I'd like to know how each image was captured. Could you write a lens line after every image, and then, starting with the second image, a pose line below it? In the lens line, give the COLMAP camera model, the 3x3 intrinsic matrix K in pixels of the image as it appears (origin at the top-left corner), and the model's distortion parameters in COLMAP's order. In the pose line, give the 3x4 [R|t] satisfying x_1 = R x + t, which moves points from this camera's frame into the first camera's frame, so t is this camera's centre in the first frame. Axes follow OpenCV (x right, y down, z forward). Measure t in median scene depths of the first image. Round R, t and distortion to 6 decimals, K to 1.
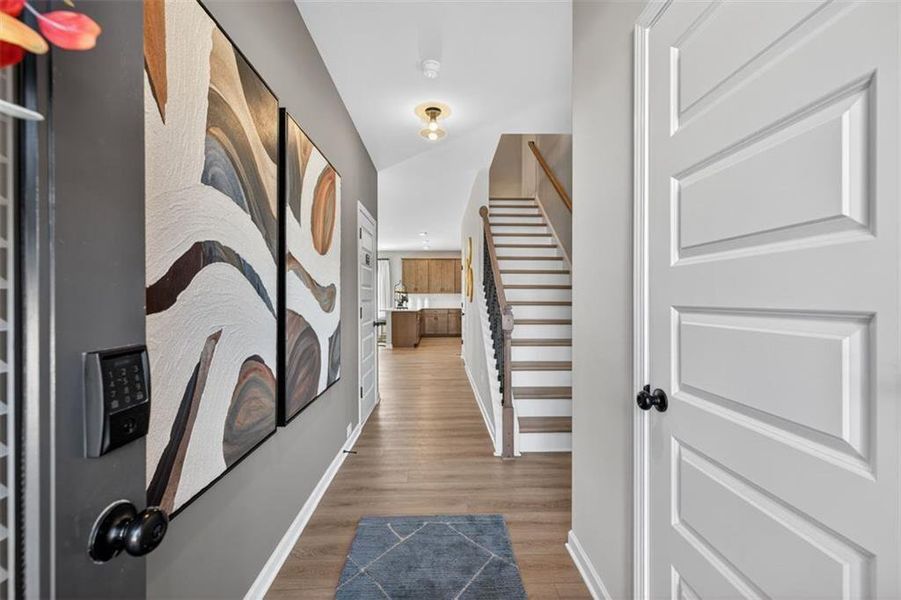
lens RADIAL K [[379.8, 0, 451.7], [0, 379.8, 300.2], [0, 0, 1]] dist [0.011268, -0.001669]
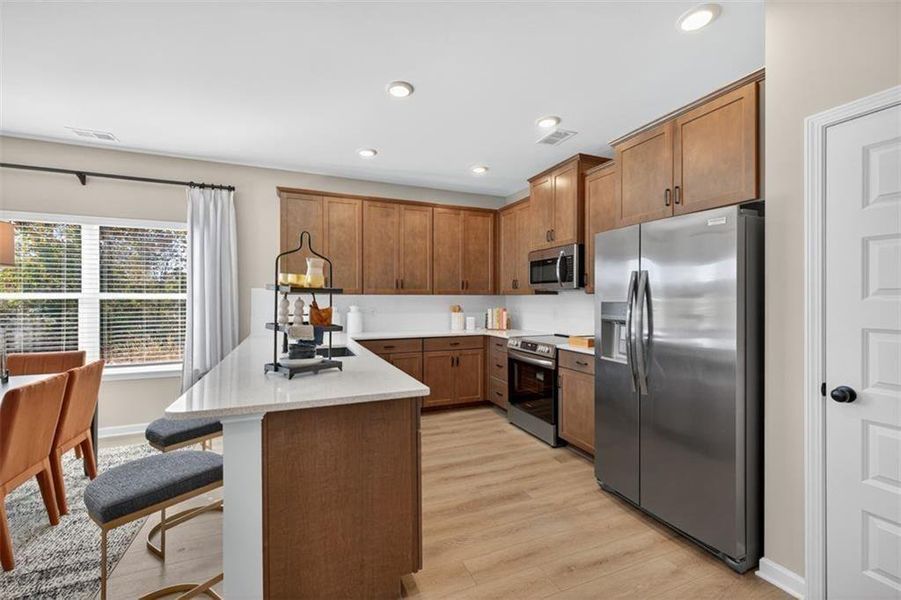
lens RADIAL K [[379.8, 0, 454.1], [0, 379.8, 297.3], [0, 0, 1]] dist [0.011268, -0.001669]
pose [[0.933227, 0.010575, 0.359131, -0.108644], [-0.007835, 0.999928, -0.009087, -0.012457], [-0.359202, 0.005666, 0.933243, 0.636384]]
